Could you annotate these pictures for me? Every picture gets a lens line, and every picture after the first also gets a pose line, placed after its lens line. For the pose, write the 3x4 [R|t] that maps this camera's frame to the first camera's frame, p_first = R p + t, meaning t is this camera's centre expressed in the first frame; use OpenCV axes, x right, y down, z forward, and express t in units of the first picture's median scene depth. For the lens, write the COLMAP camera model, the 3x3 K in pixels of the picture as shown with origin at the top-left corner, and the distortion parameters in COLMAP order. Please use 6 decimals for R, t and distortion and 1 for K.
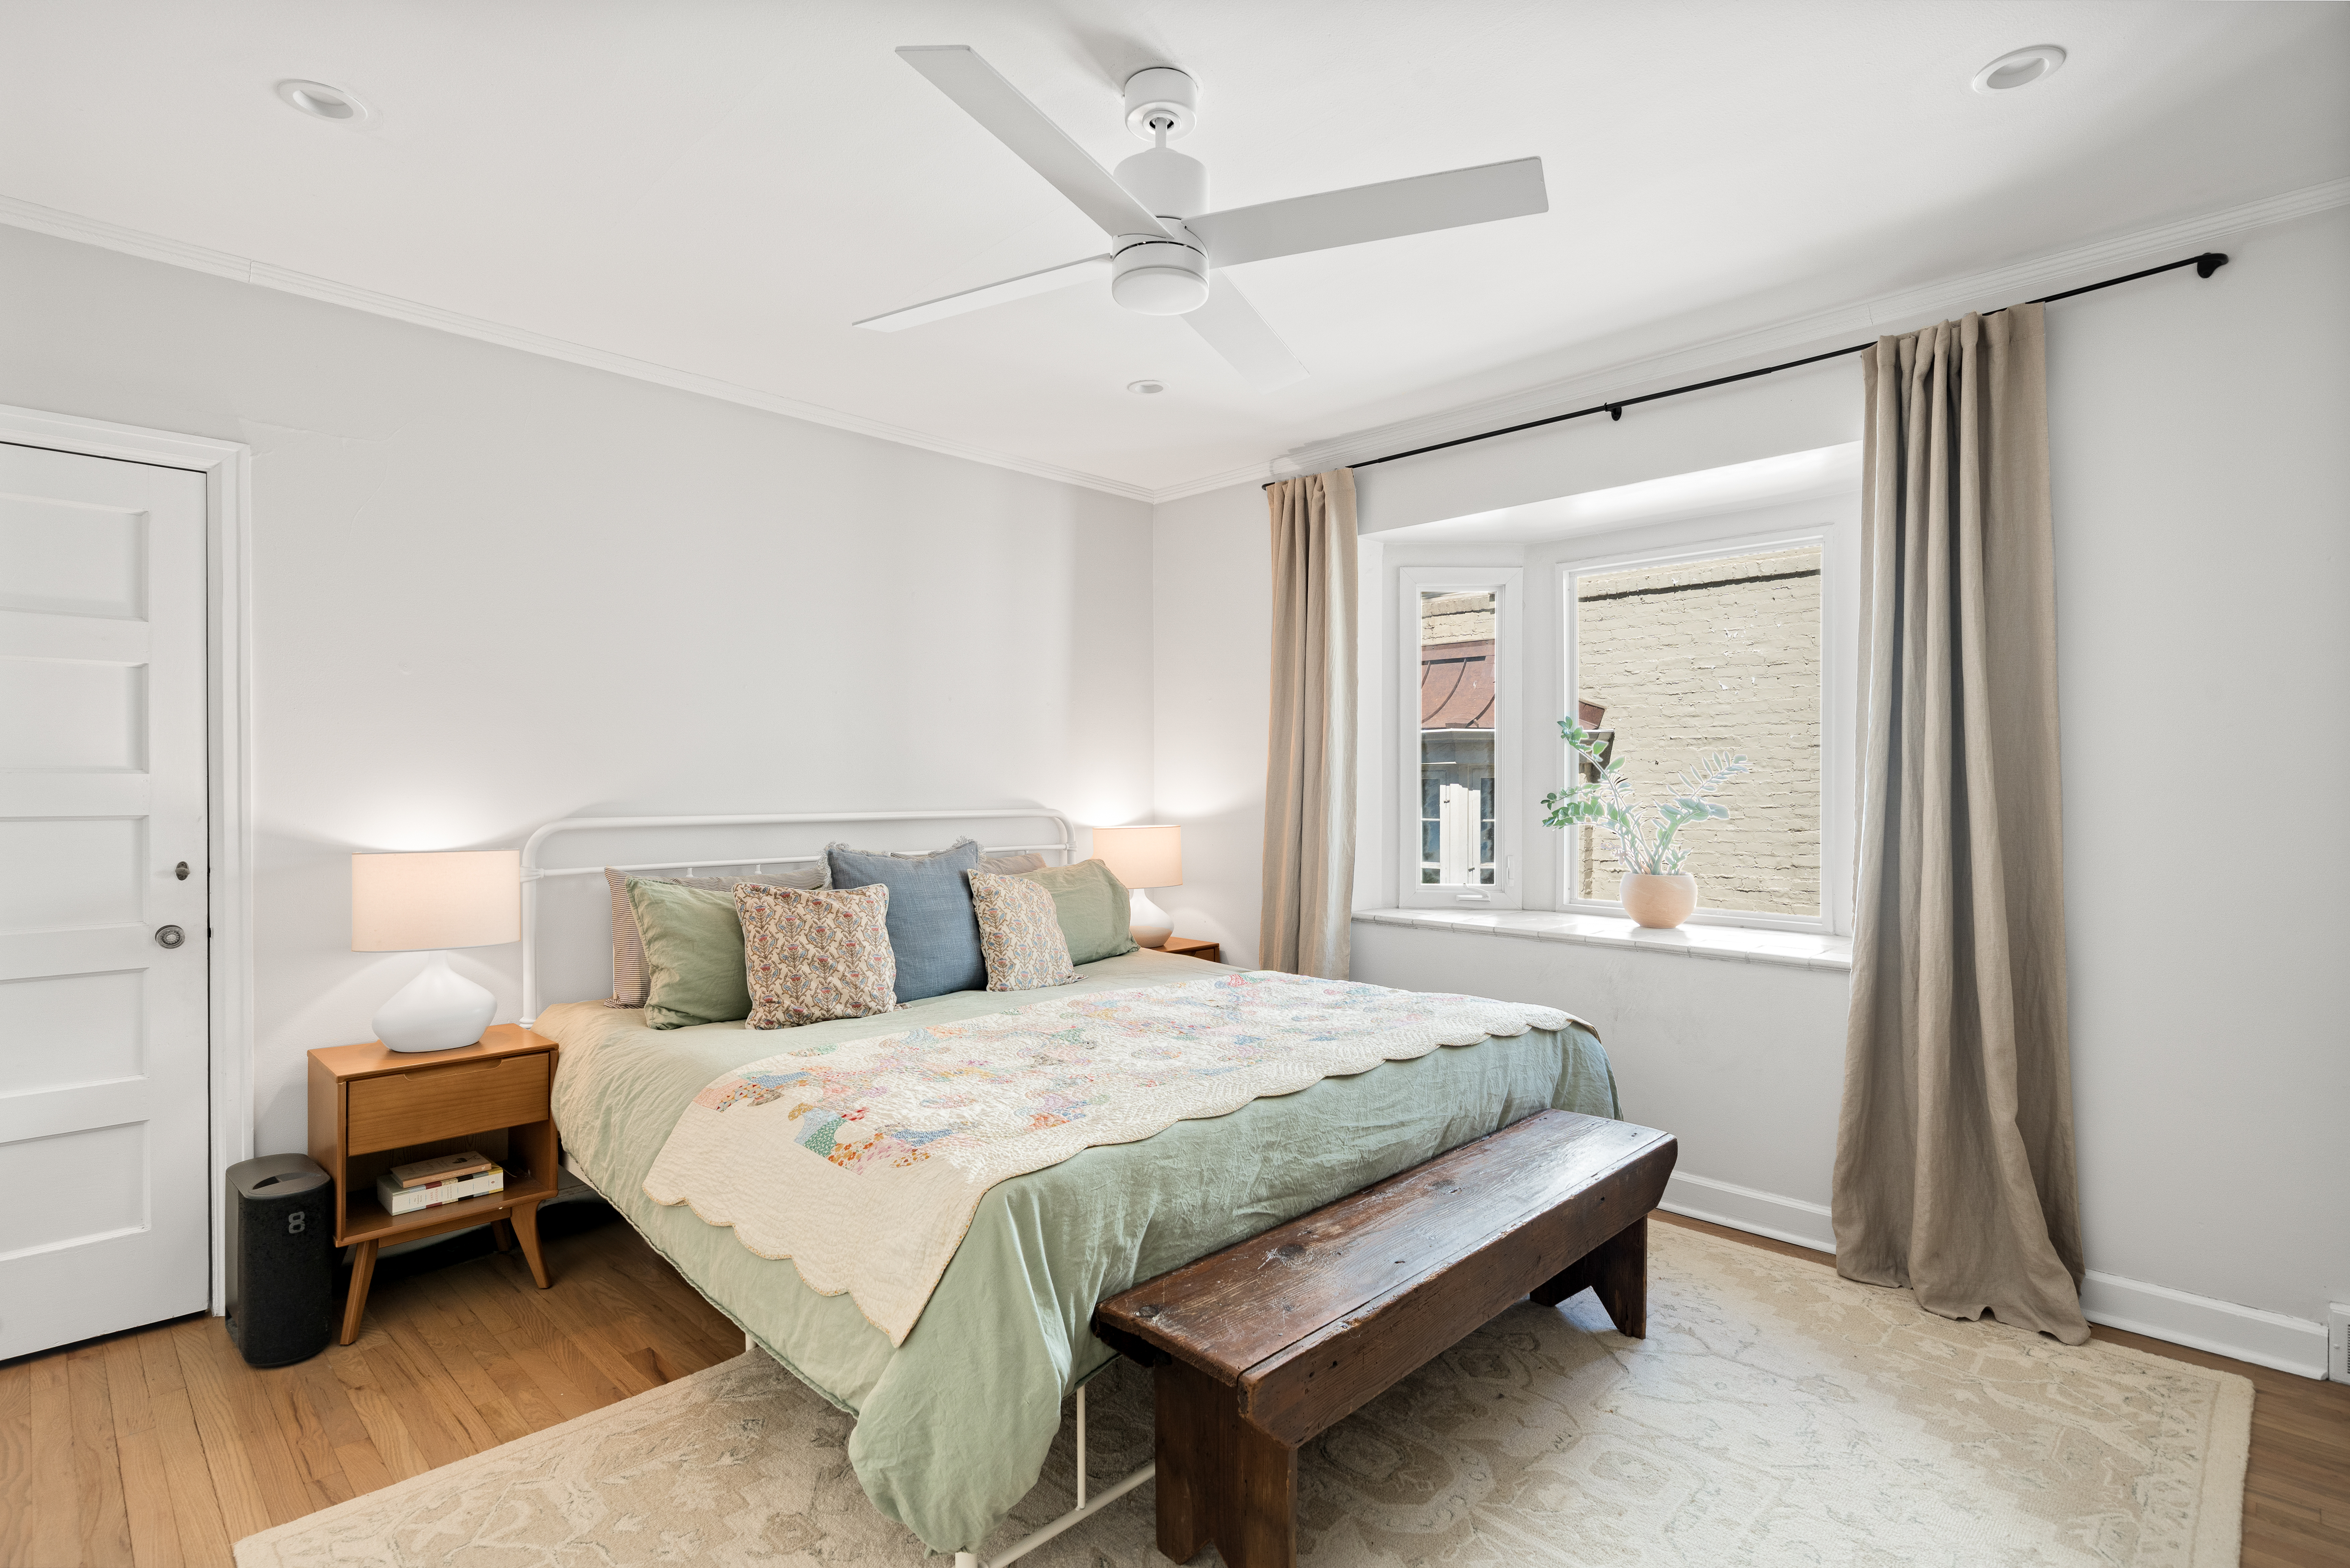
lens RADIAL K [[1146.2, 0, 1175.0], [0, 1146.2, 784.0], [0, 0, 1]] dist [0.001795, -0.000189]
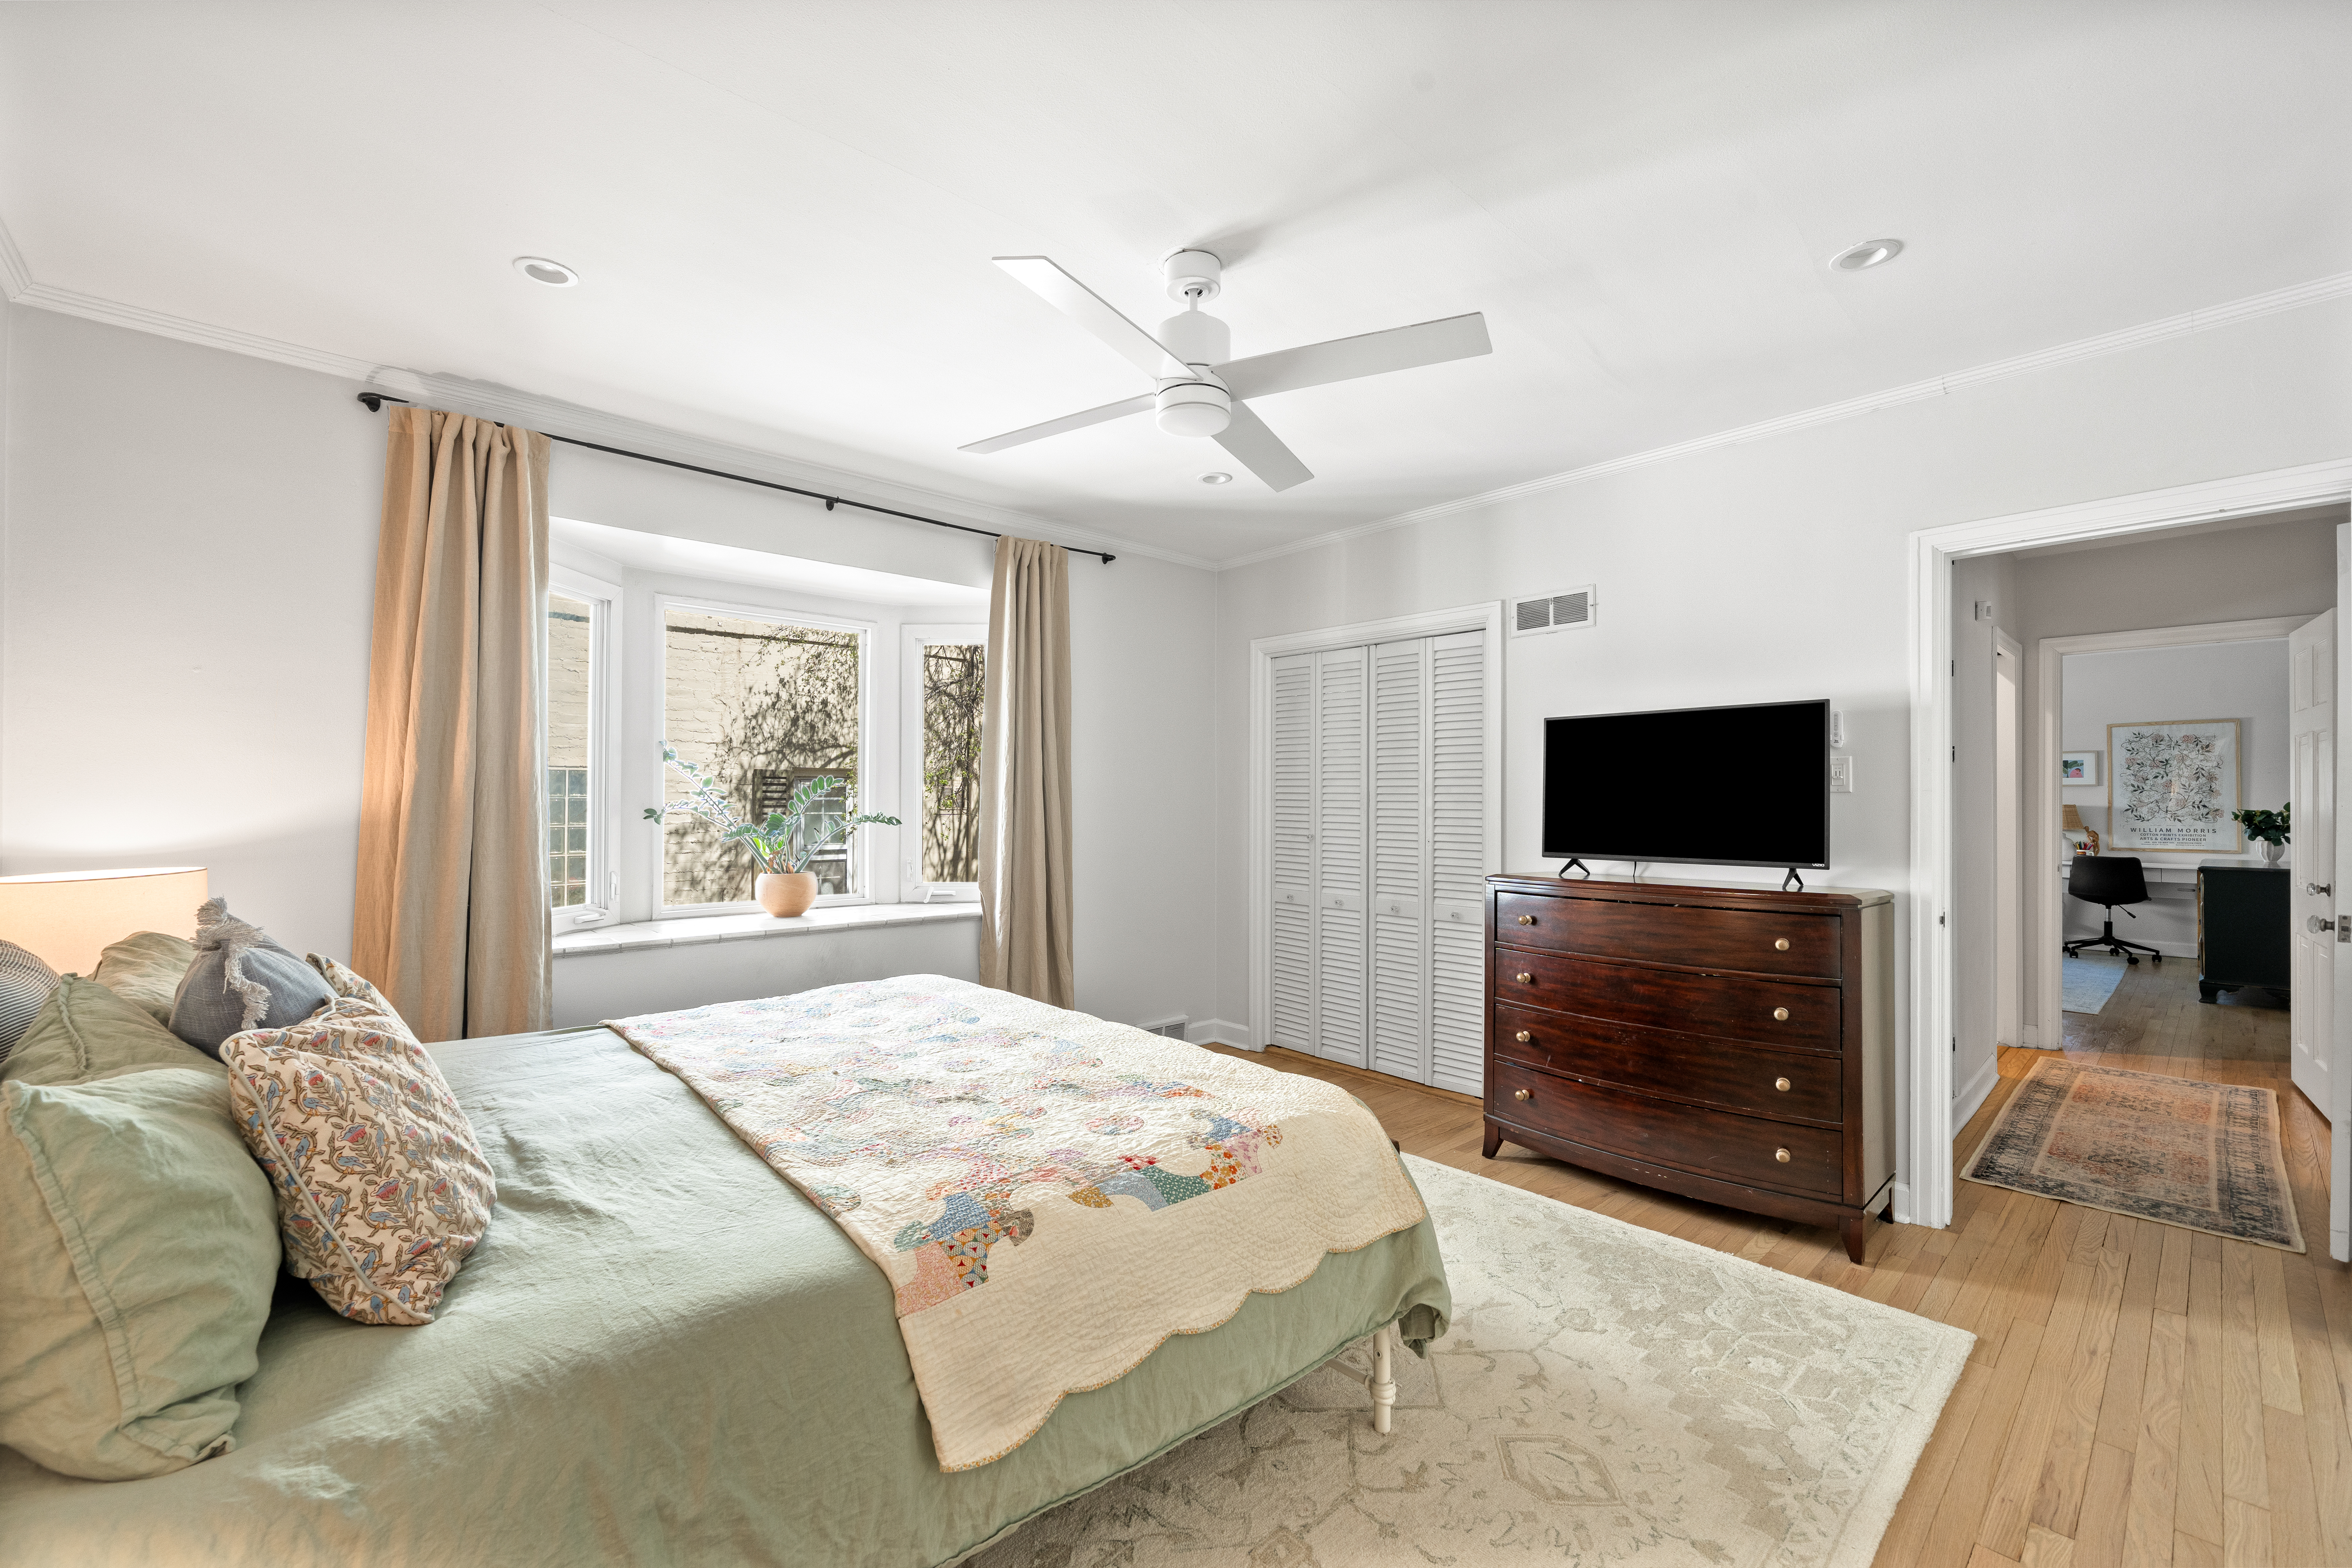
lens RADIAL K [[959.5, 0, 1177.7], [0, 959.5, 790.7], [0, 0, 1]] dist [0.015478, 0.000152]
pose [[0.047898, 0.007062, 0.998827, -0.958423], [-0.000362, 0.999975, -0.007052, -0.005284], [-0.998852, -0.000024, 0.047900, 0.845987]]
